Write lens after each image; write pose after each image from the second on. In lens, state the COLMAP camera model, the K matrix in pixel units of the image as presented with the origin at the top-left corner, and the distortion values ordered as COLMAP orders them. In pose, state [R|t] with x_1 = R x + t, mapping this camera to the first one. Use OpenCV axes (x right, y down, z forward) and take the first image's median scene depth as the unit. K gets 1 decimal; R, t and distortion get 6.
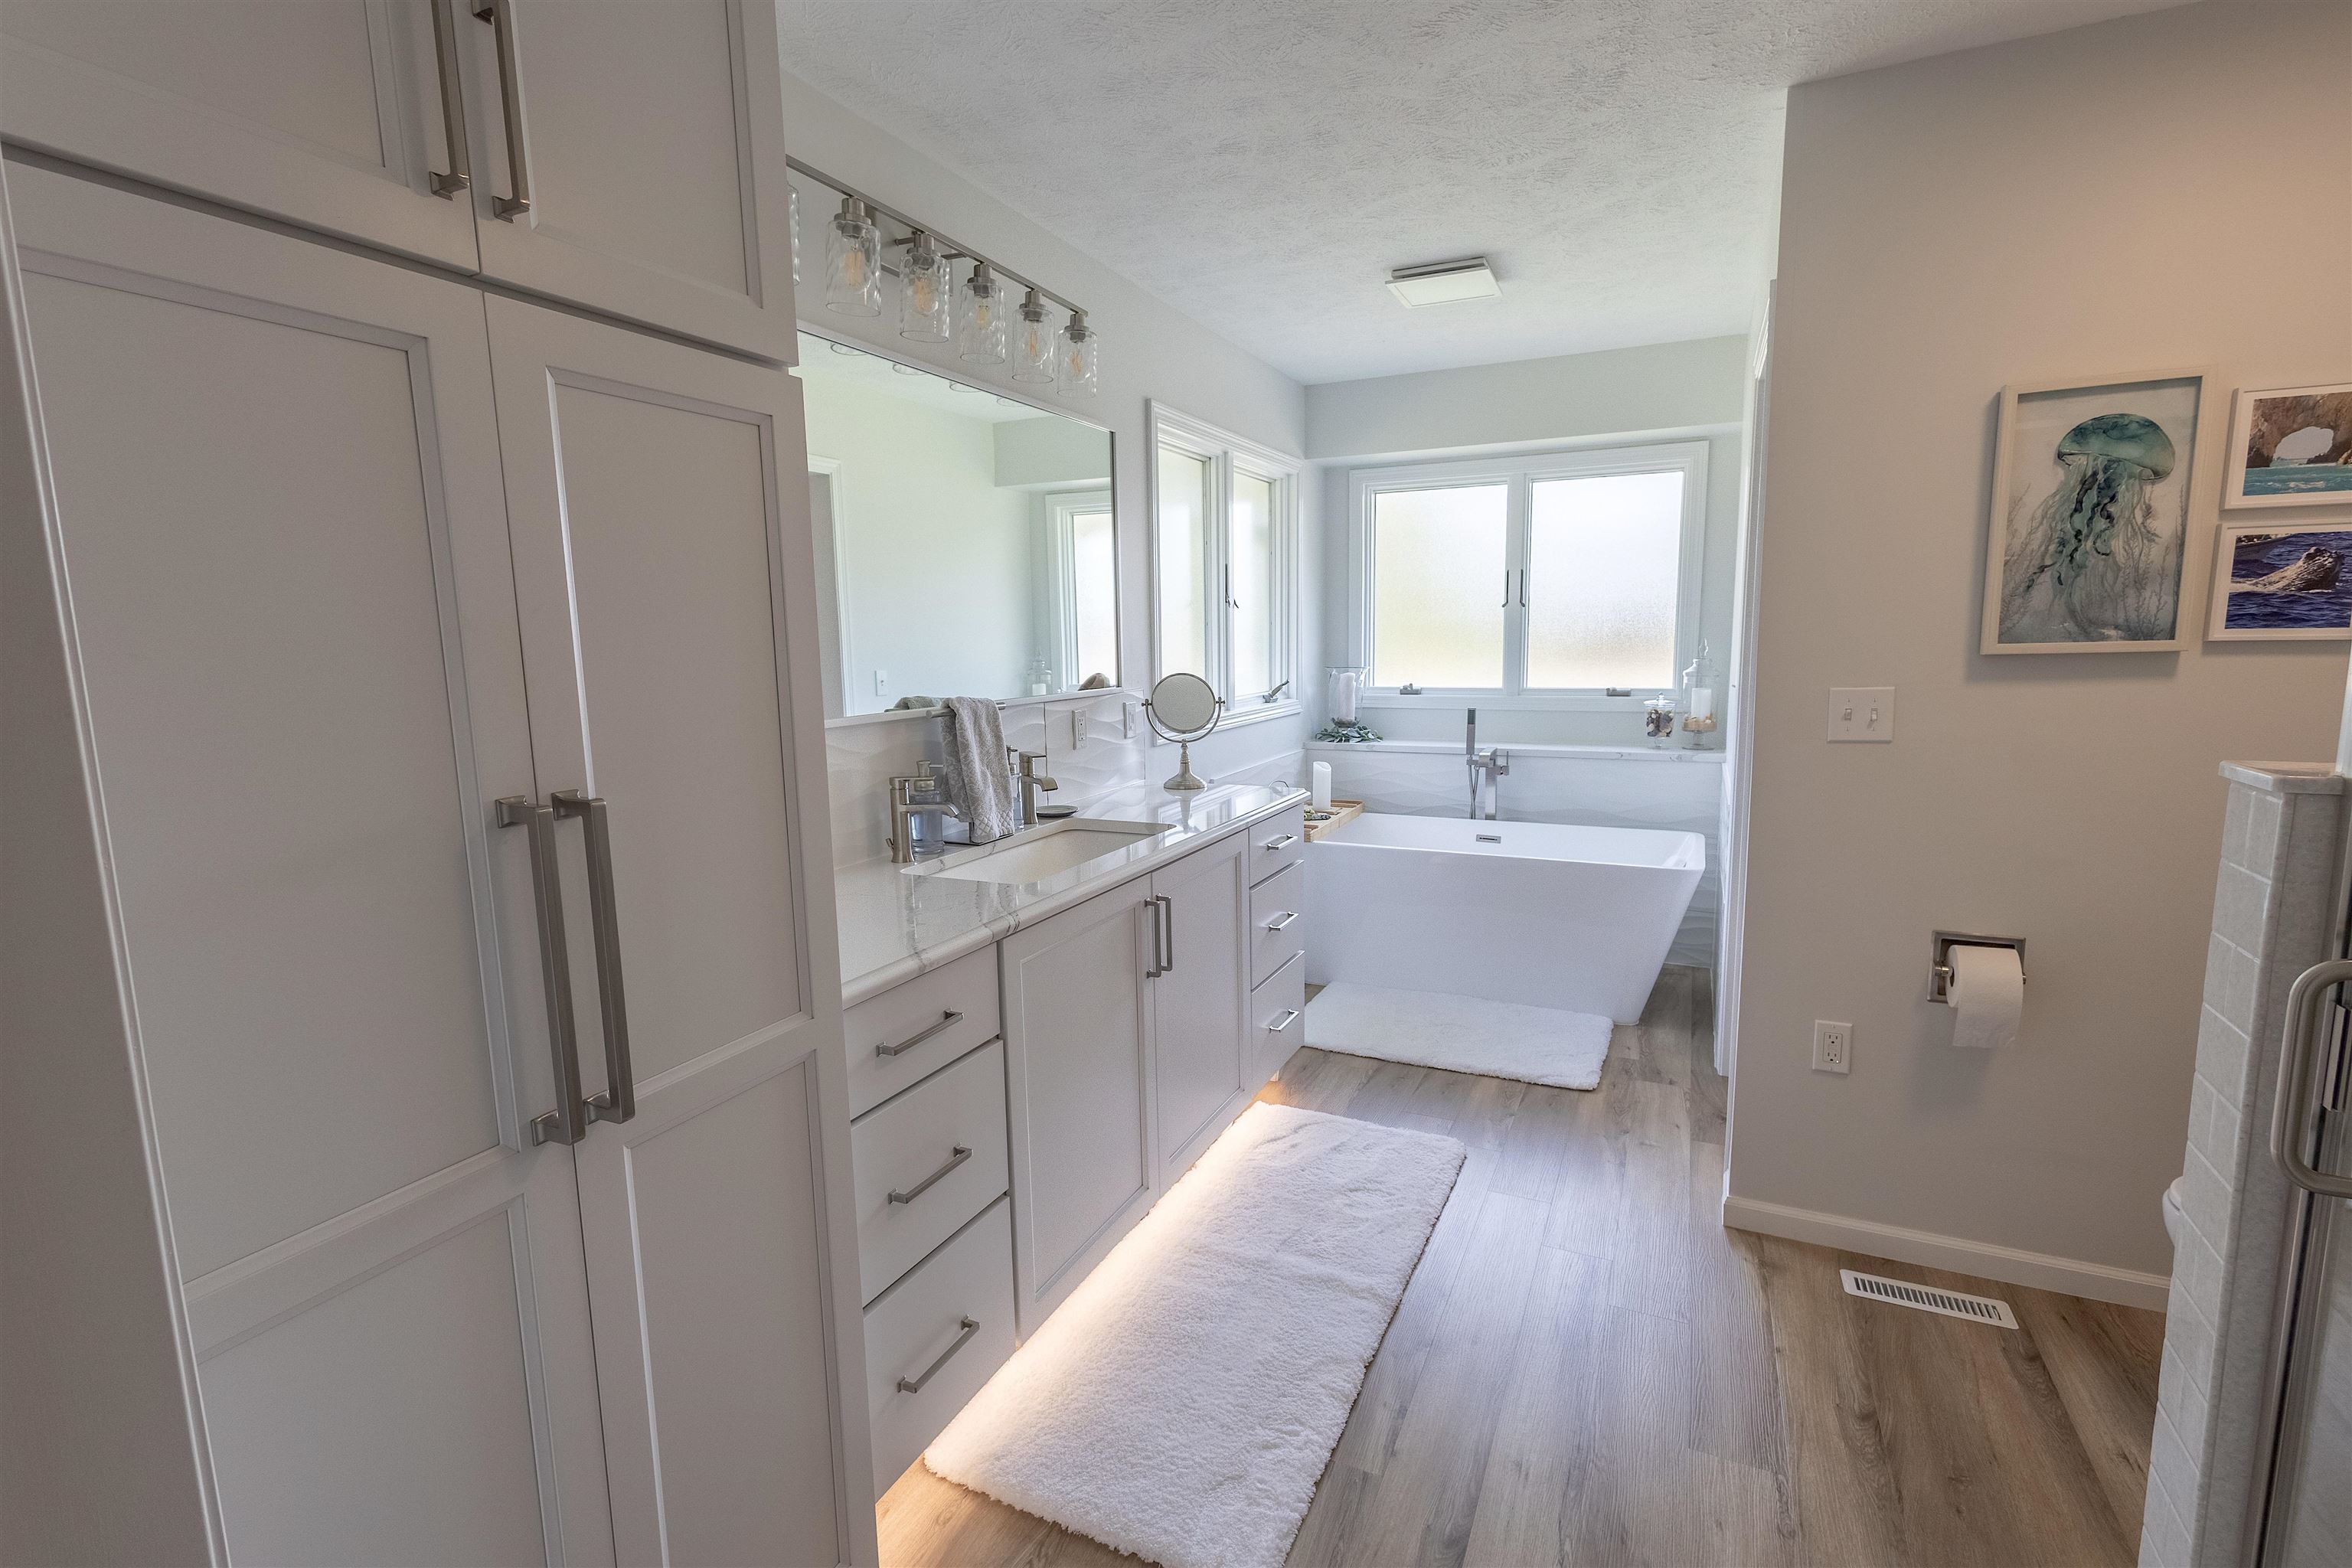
lens RADIAL K [[1076.2, 0, 1165.9], [0, 1076.2, 789.2], [0, 0, 1]] dist [0.002972, -0.001227]
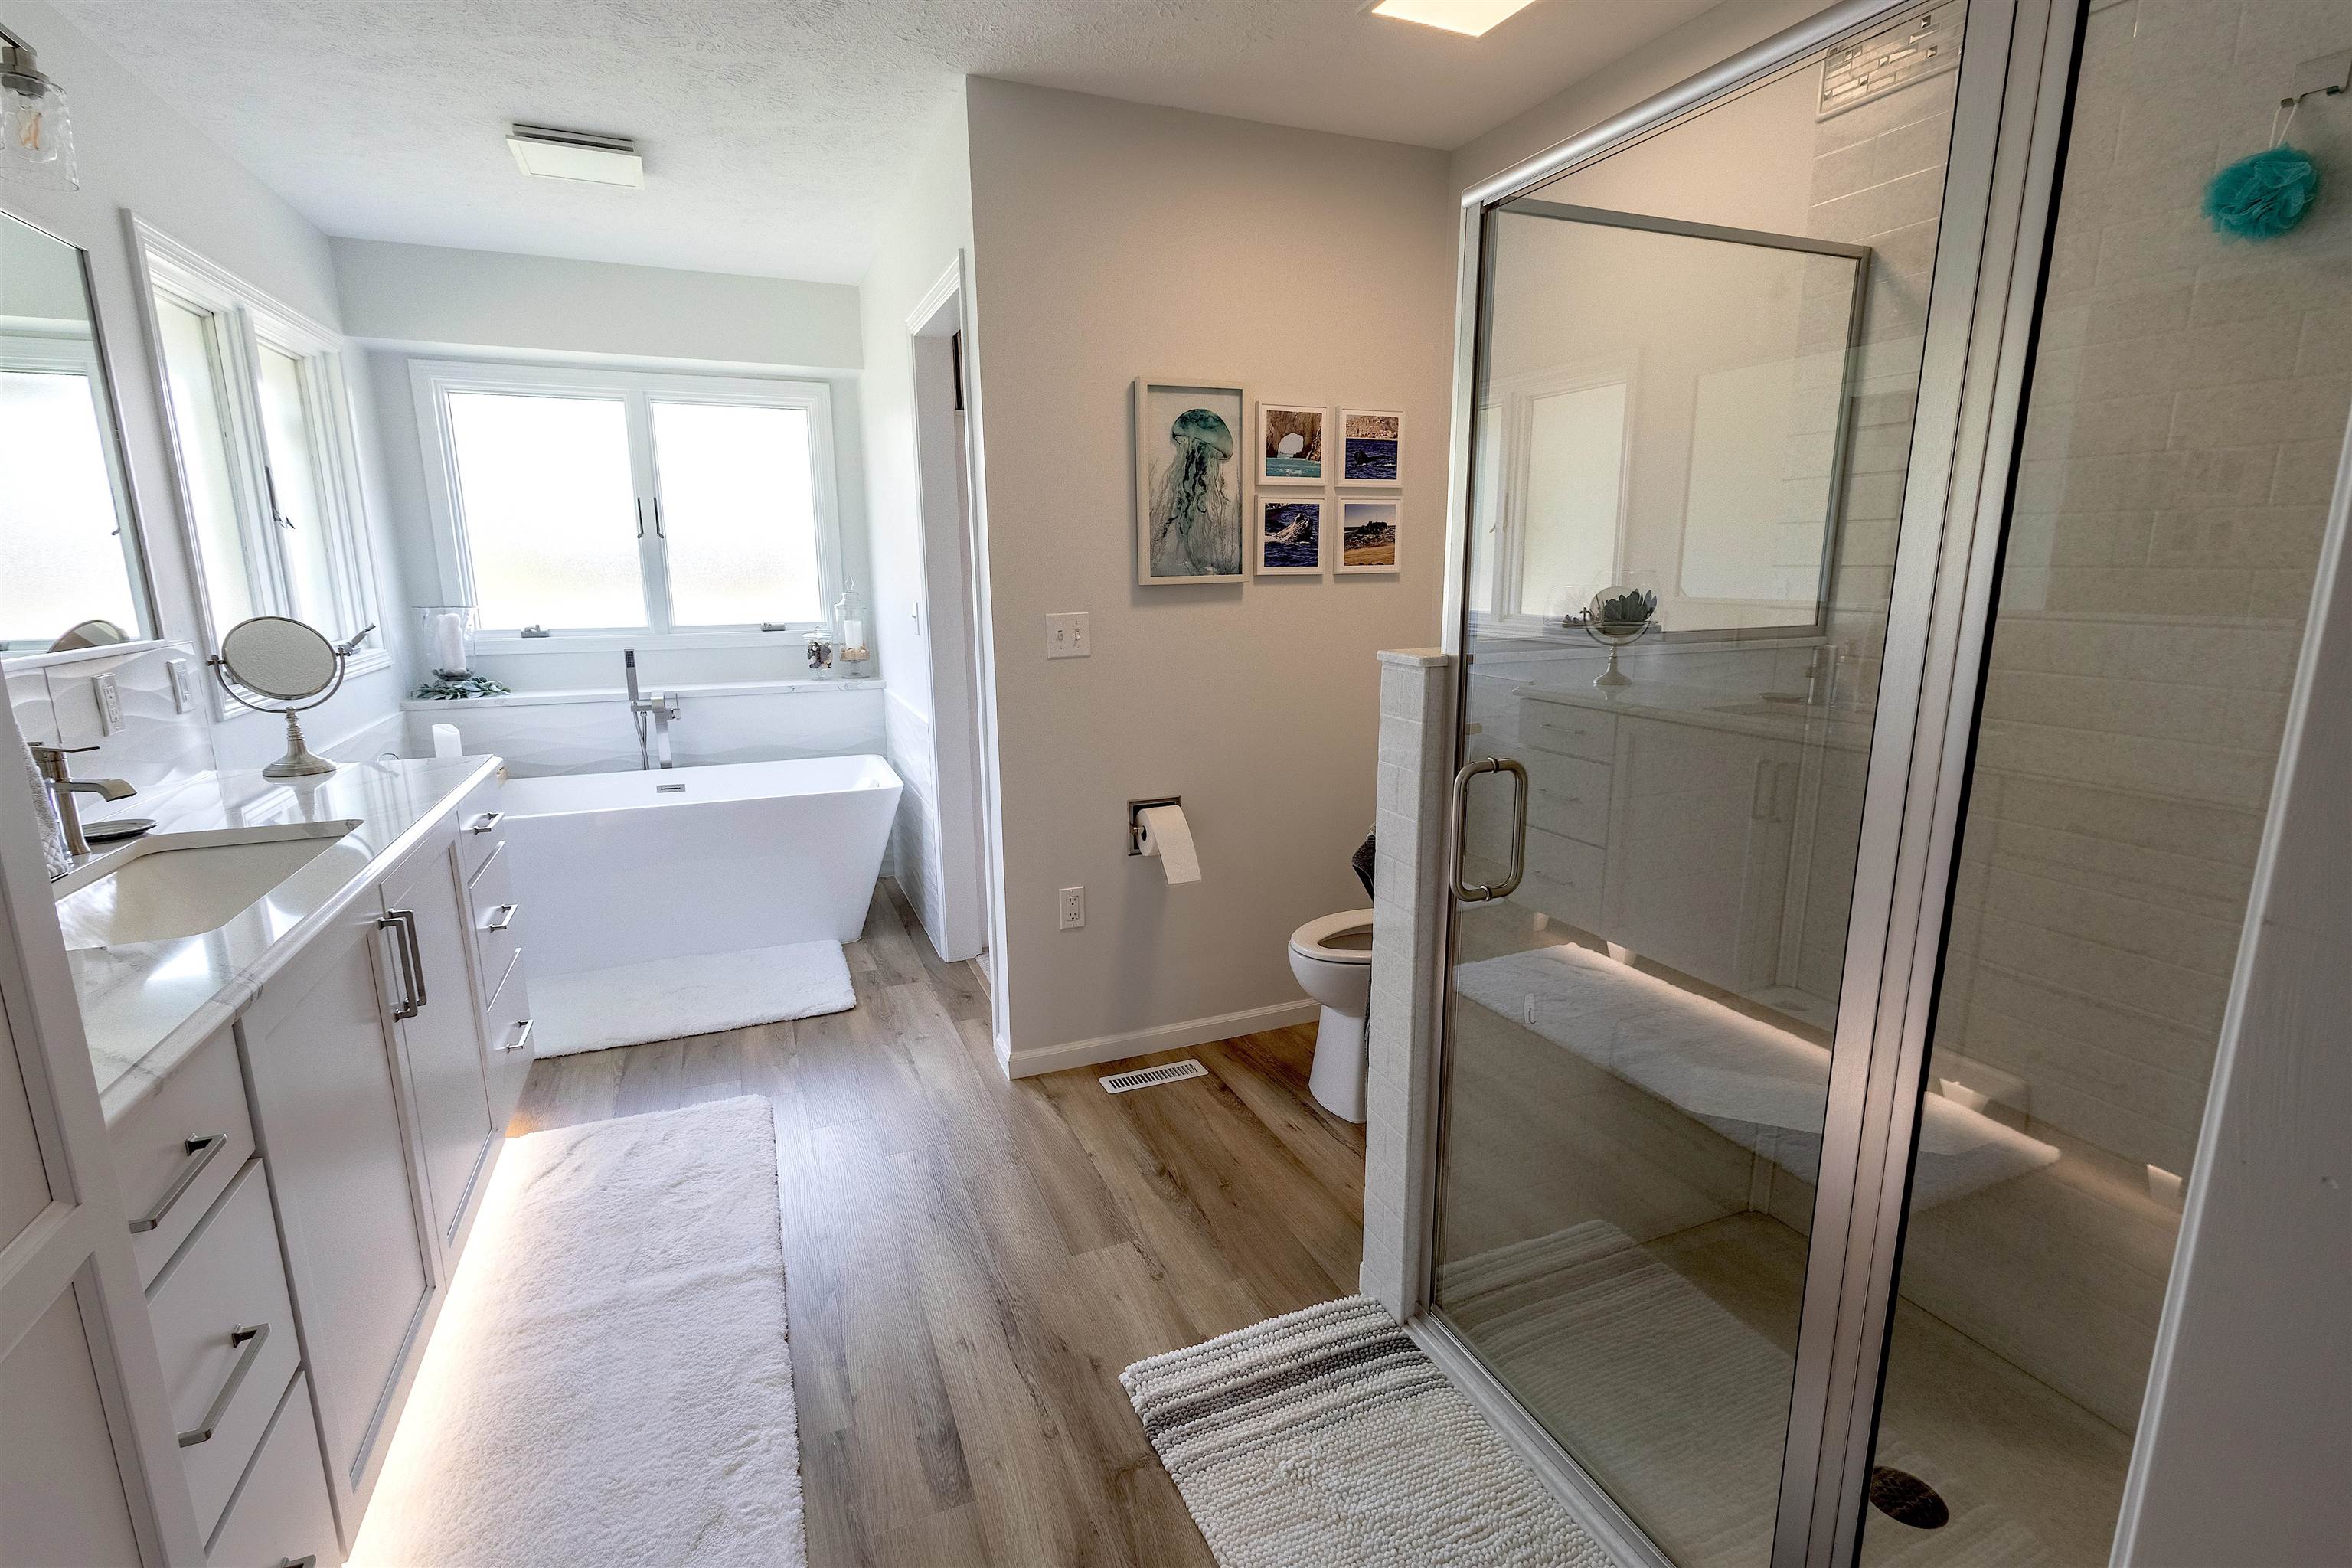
lens RADIAL K [[1076.2, 0, 1182.5], [0, 1076.2, 787.6], [0, 0, 1]] dist [0.002972, -0.001227]
pose [[0.659235, -0.141796, 0.738446, -0.187346], [0.100444, 0.989864, 0.100403, -0.007275], [-0.745198, 0.007984, 0.666796, 0.085307]]
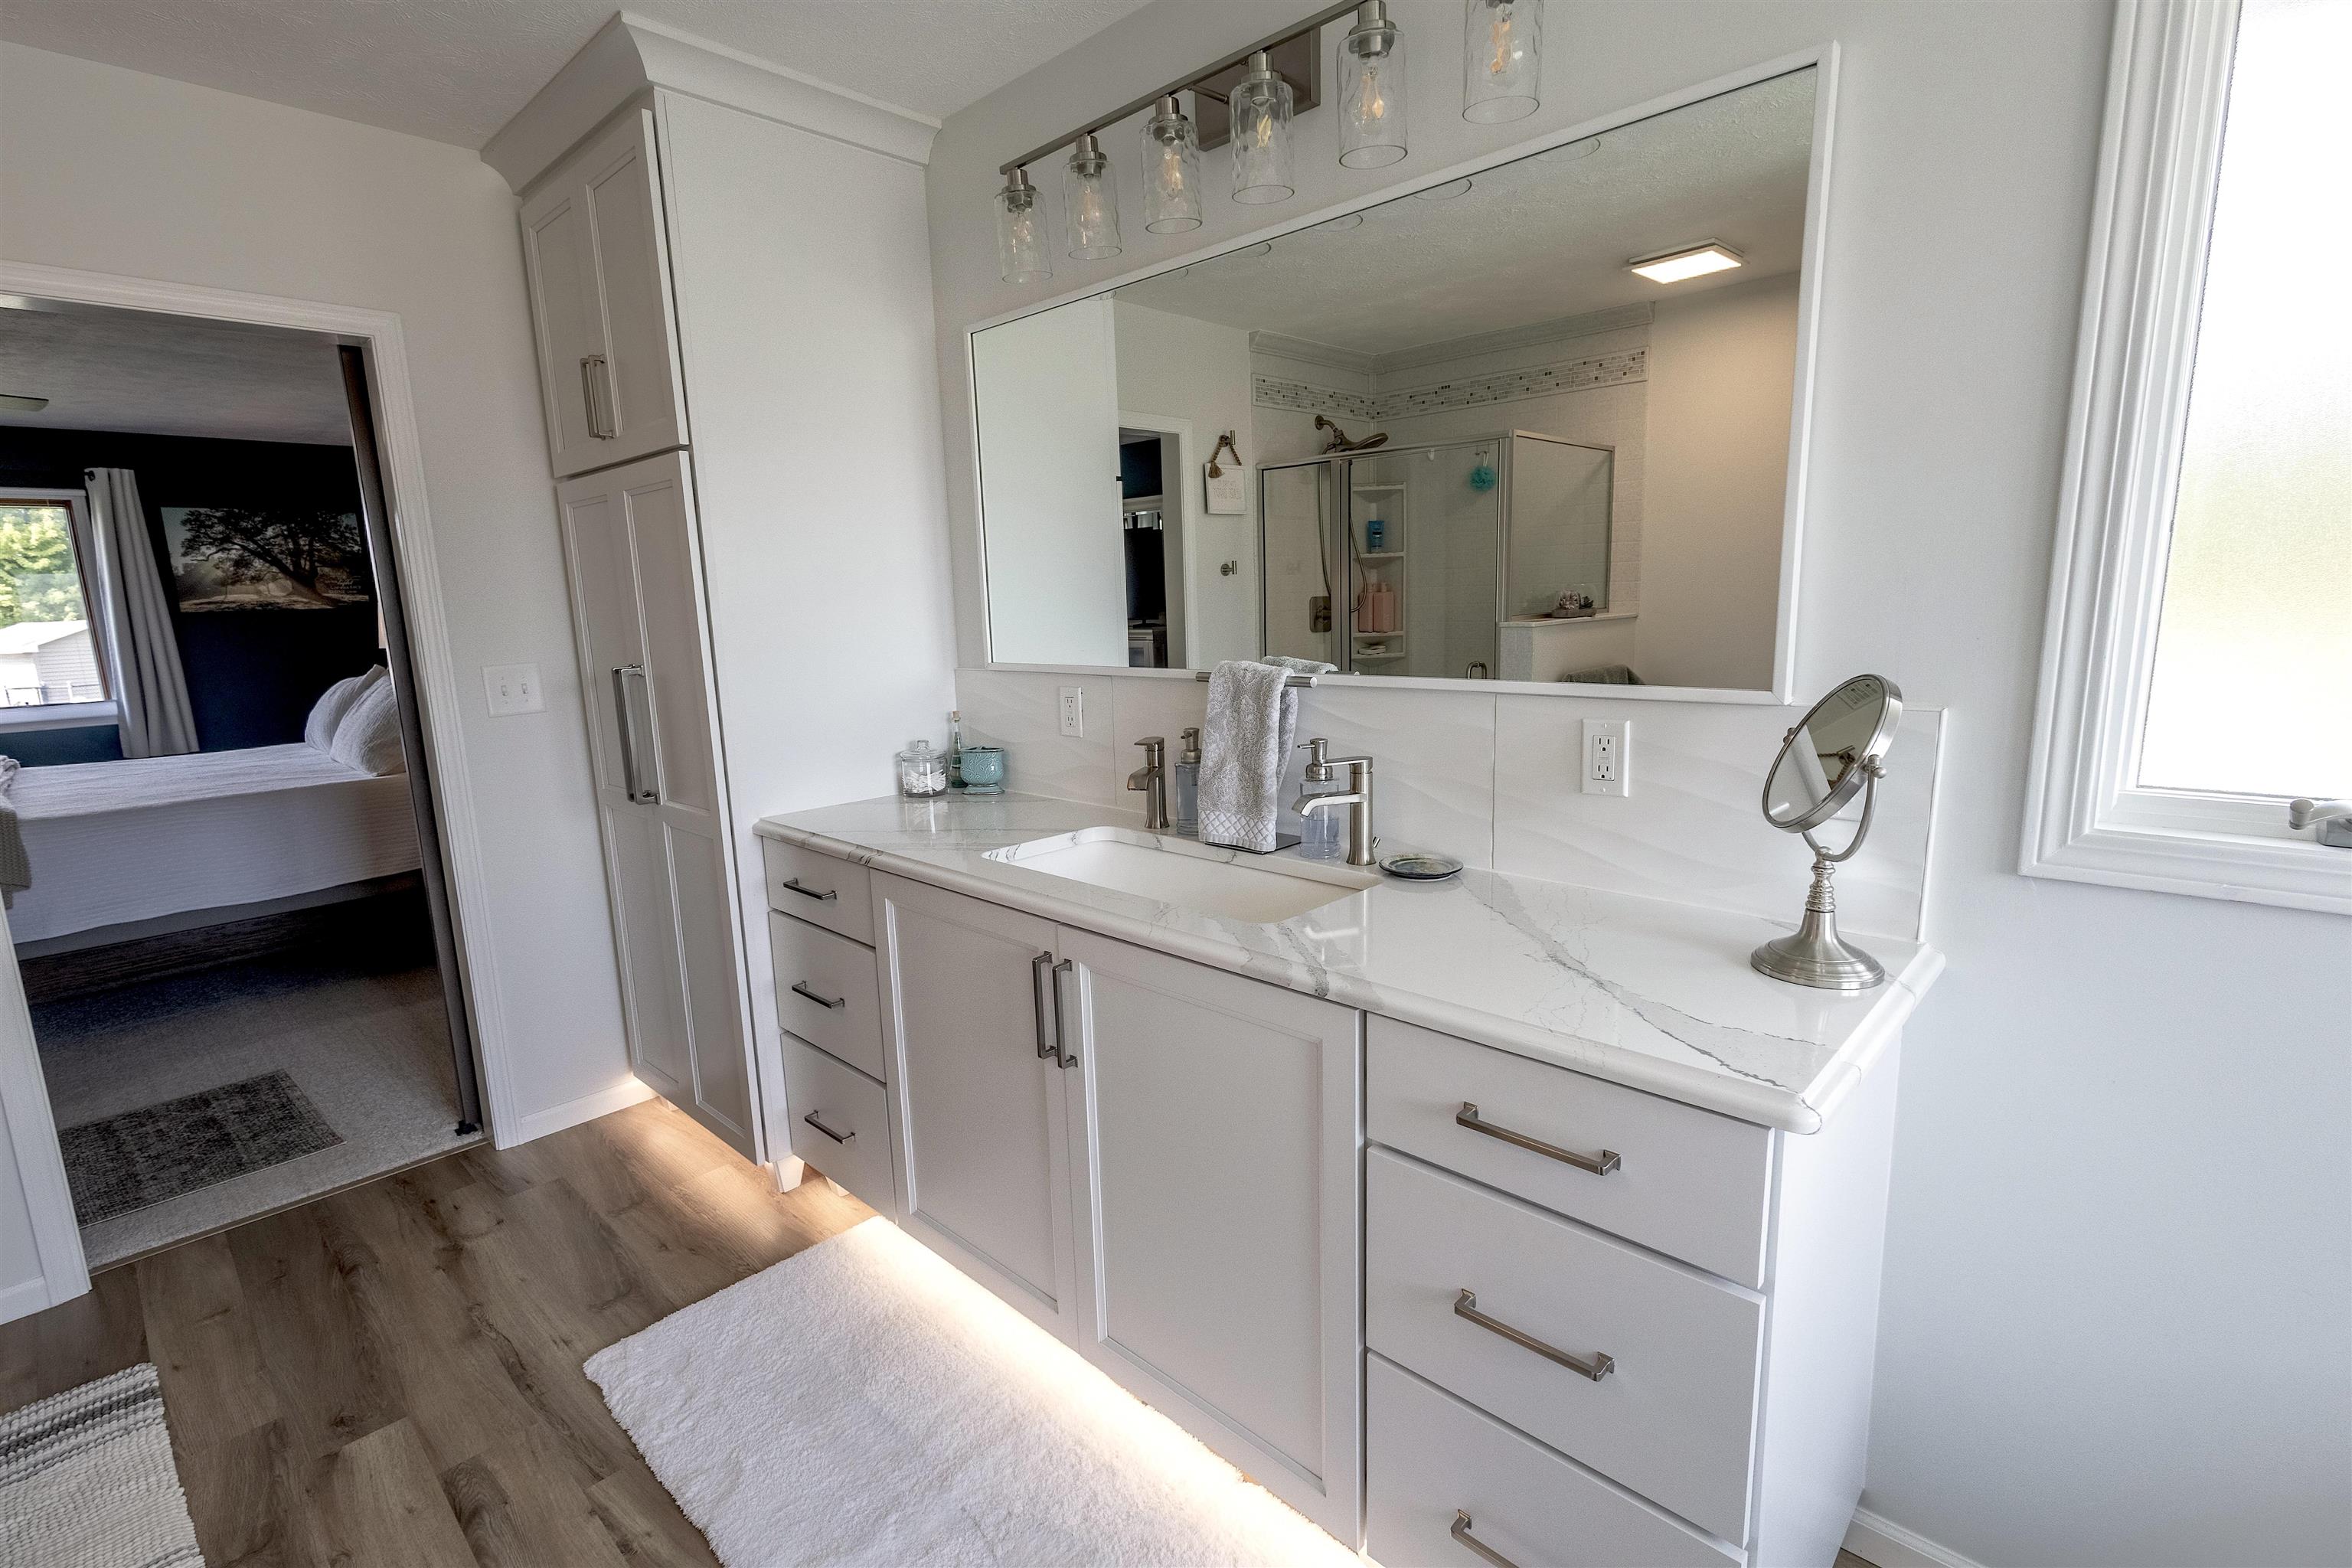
lens RADIAL K [[1076.2, 0, 1191.1], [0, 1076.2, 784.8], [0, 0, 1]] dist [0.002972, -0.001227]
pose [[-0.298592, 0.195688, -0.934103, 0.616315], [-0.101266, 0.966732, 0.234893, -0.191831], [0.948993, 0.164730, -0.268842, 1.262675]]
